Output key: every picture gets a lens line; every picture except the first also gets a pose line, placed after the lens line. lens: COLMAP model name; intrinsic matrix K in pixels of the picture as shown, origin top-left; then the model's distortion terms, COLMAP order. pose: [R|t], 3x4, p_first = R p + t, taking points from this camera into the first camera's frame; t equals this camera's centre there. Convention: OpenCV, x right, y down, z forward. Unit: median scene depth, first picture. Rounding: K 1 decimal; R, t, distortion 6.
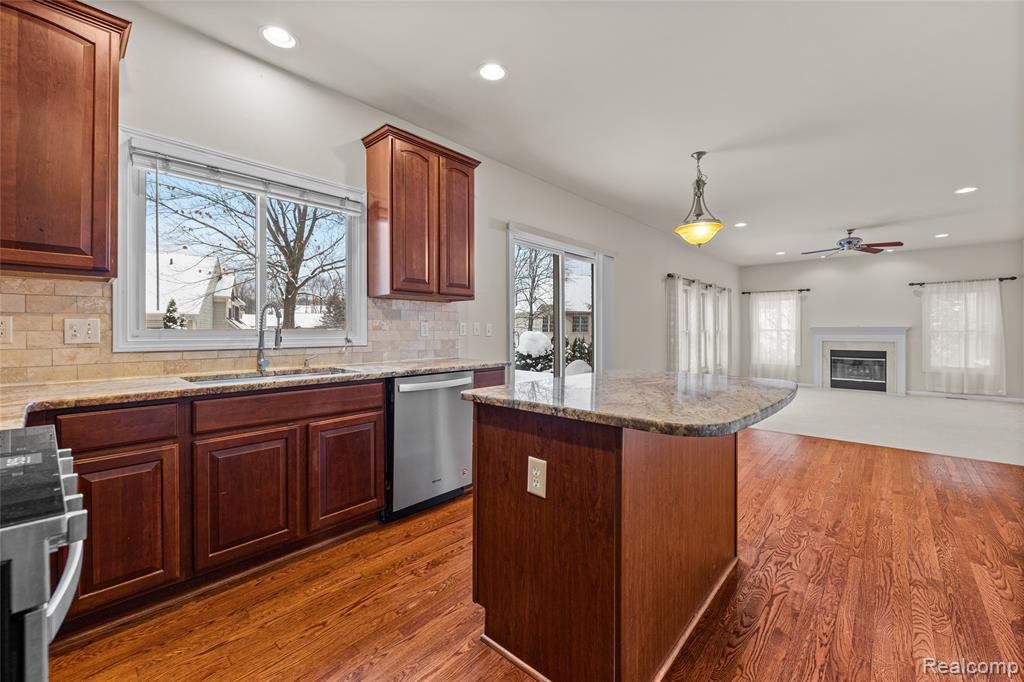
lens RADIAL K [[421.9, 0, 522.6], [0, 421.9, 331.9], [0, 0, 1]] dist [0.001285, -0.000274]
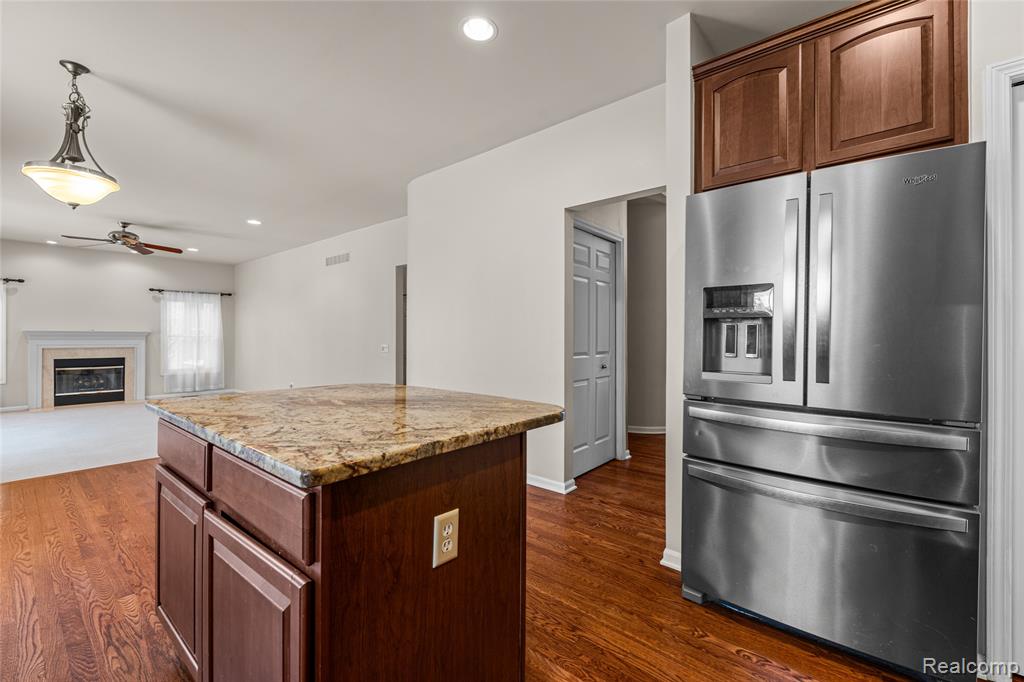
lens RADIAL K [[418.9, 0, 531.6], [0, 418.9, 335.9], [0, 0, 1]] dist [-0.000172, -0.003704]
pose [[-0.052608, 0.002884, 0.998611, -0.119401], [-0.002125, 0.999993, -0.003000, -0.001607], [-0.998613, -0.002279, -0.052602, 0.149361]]
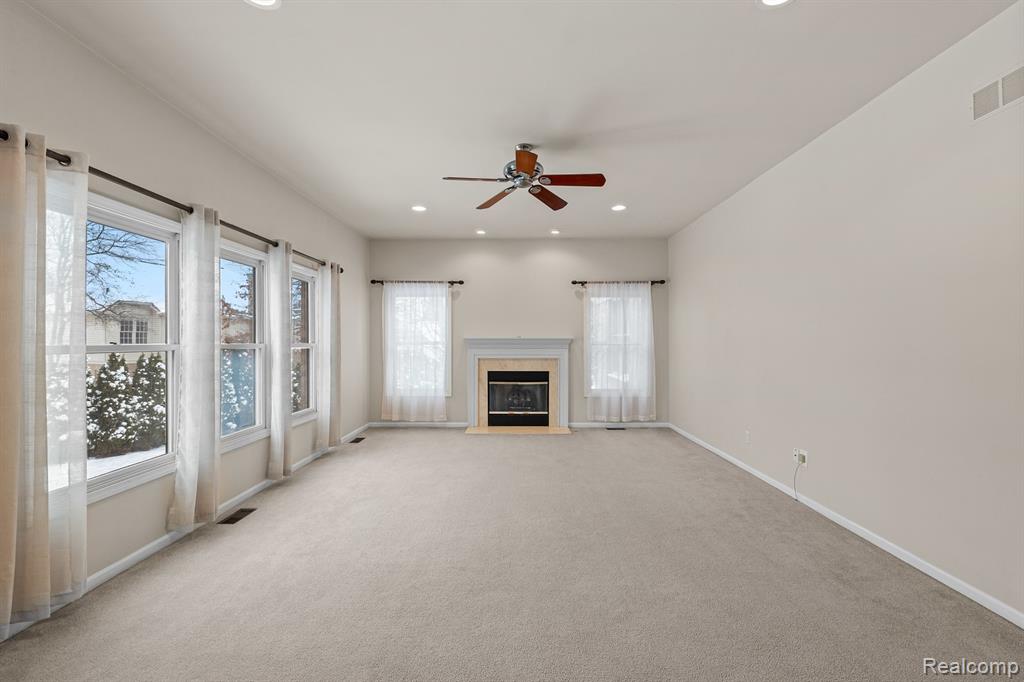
lens RADIAL K [[411.3, 0, 512.0], [0, 411.3, 341.0], [0, 0, 1]] dist [-0.001399, -0.000478]
pose [[0.766207, 0.003138, 0.642586, 0.360775], [0.000229, 0.999987, -0.005157, -0.003763], [-0.642594, 0.004098, 0.766196, 0.506399]]
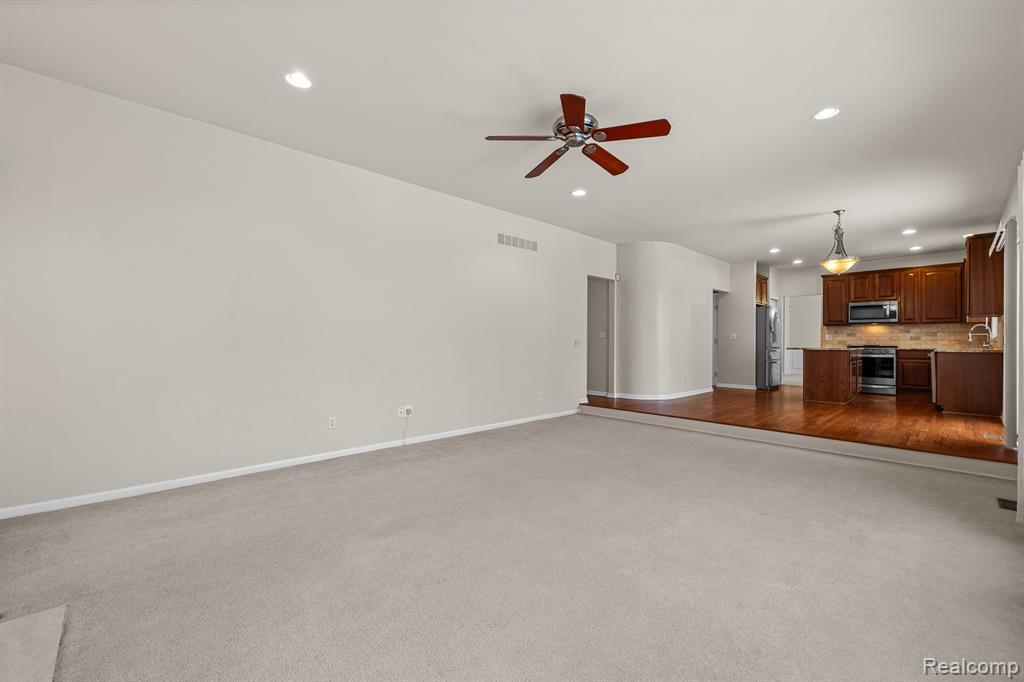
lens RADIAL K [[411.3, 0, 512.0], [0, 411.3, 341.0], [0, 0, 1]] dist [-0.001399, -0.000478]
pose [[-0.994793, -0.005251, 0.101780, 0.668103], [-0.005102, 0.999985, 0.001725, 0.015823], [-0.101787, 0.001196, -0.994805, 1.205236]]
